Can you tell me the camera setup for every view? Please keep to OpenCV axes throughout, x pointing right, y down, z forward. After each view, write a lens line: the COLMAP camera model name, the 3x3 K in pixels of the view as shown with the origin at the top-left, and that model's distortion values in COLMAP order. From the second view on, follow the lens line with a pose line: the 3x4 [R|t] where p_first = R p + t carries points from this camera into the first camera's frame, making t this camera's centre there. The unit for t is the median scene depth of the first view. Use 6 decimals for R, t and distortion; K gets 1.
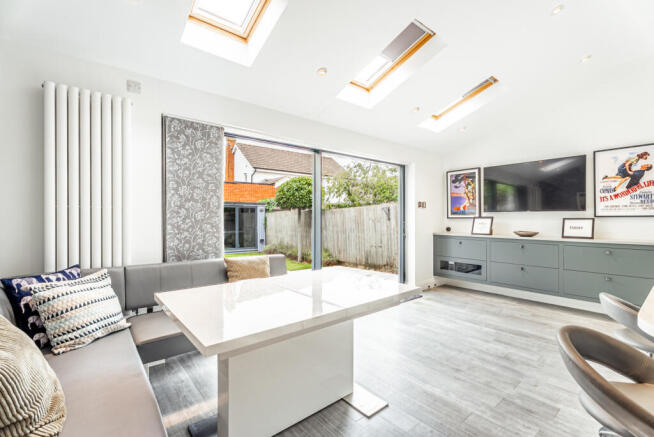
lens RADIAL K [[293.3, 0, 322.6], [0, 293.3, 216.6], [0, 0, 1]] dist [0.001434, 0.000024]
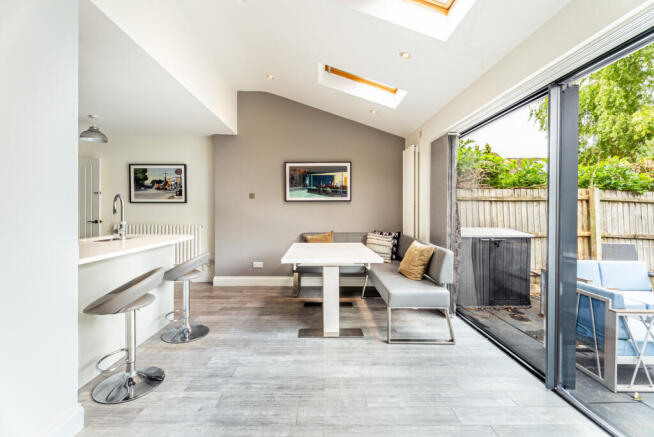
lens RADIAL K [[293.3, 0, 324.5], [0, 293.3, 215.4], [0, 0, 1]] dist [0.001434, 0.000024]
pose [[-0.620411, 0.000715, -0.784277, 0.387430], [0.005548, 0.999979, -0.003477, 0.010353], [0.784257, -0.006509, -0.620401, 0.601694]]
